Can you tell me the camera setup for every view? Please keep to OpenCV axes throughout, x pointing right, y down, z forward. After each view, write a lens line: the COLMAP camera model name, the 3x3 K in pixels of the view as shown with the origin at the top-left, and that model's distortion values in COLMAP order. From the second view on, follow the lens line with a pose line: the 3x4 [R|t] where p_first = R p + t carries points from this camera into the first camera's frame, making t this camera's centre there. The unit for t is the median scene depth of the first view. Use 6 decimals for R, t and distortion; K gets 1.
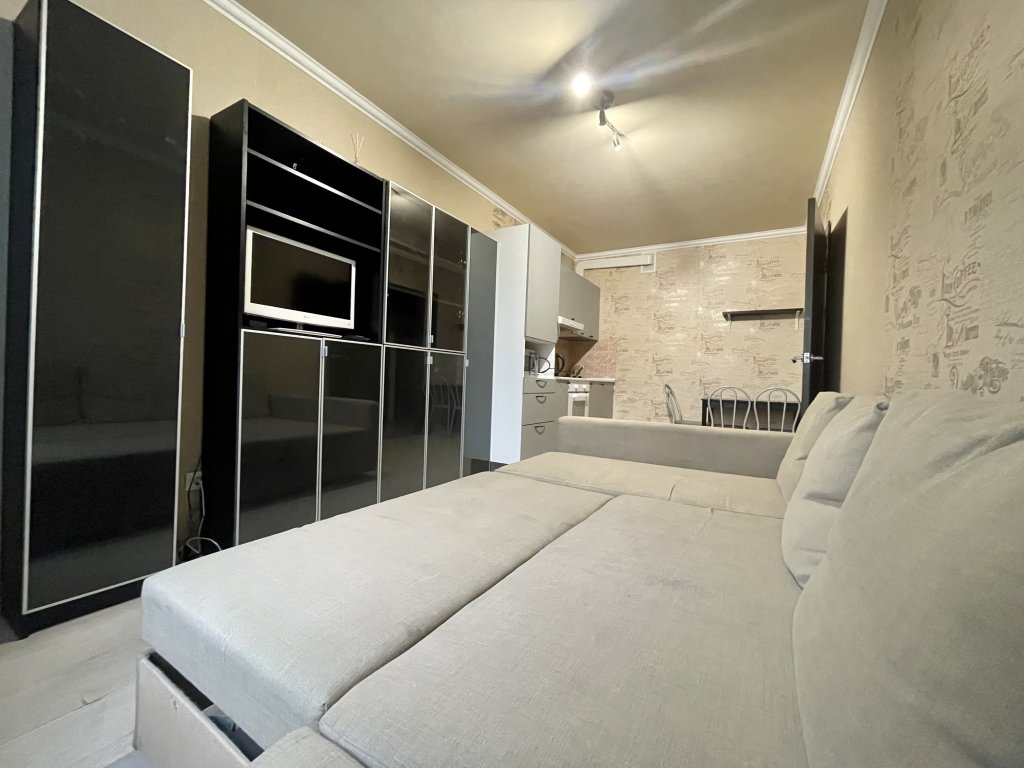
lens RADIAL K [[415.1, 0, 511.6], [0, 415.1, 384.9], [0, 0, 1]] dist [-0.006861, 0.001223]
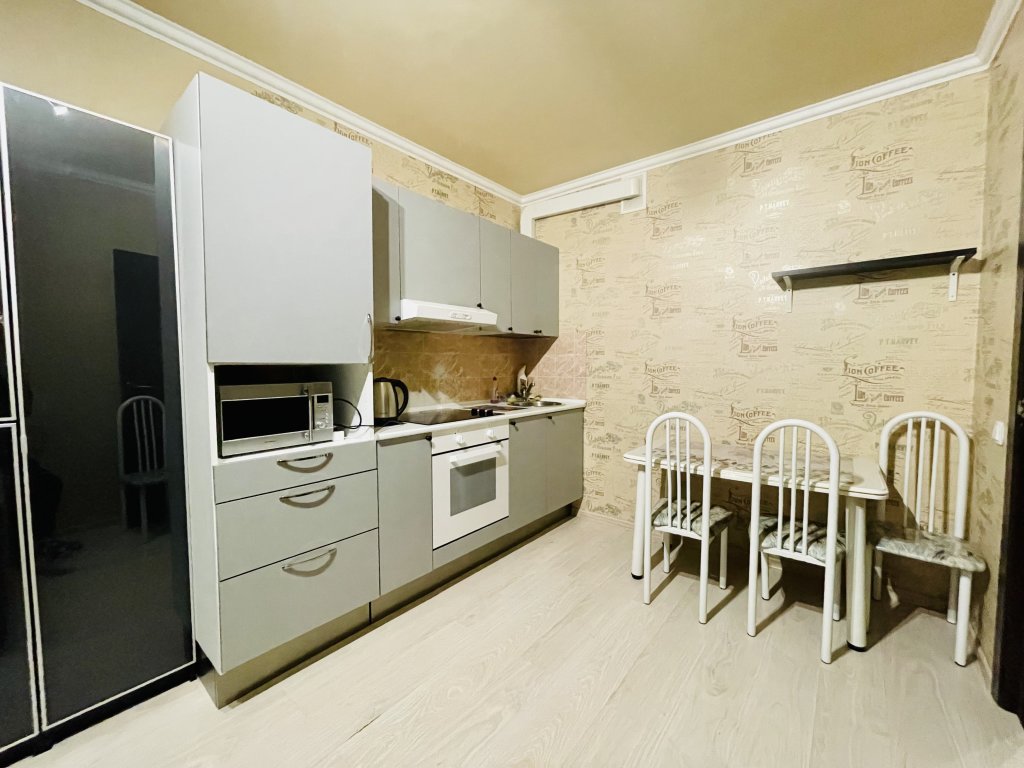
lens RADIAL K [[415.1, 0, 512.2], [0, 415.1, 385.5], [0, 0, 1]] dist [-0.006861, 0.001223]
pose [[0.988496, -0.029897, -0.148260, 0.413785], [0.035784, 0.998667, 0.037199, -0.109818], [0.146950, -0.042076, 0.988249, 0.707048]]
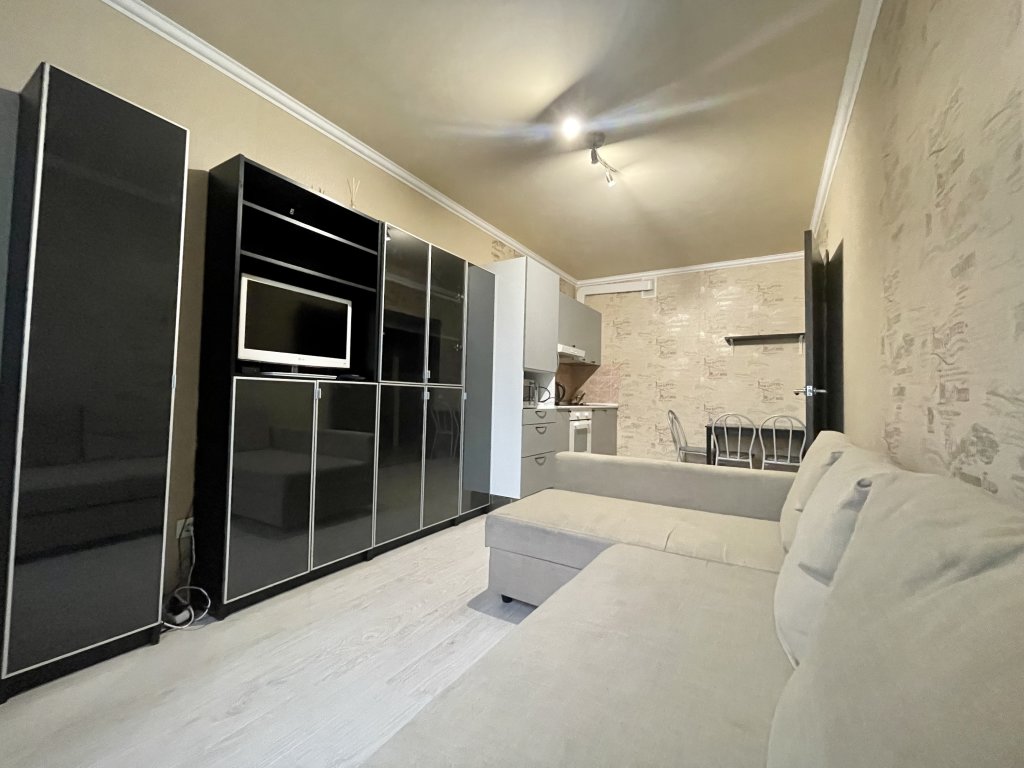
lens RADIAL K [[415.1, 0, 511.4], [0, 415.1, 384.6], [0, 0, 1]] dist [-0.006861, 0.001223]
pose [[0.999742, -0.011679, -0.019502, 0.024569], [0.010820, 0.998991, -0.043597, -0.036643], [0.019991, 0.043374, 0.998859, 0.004436]]
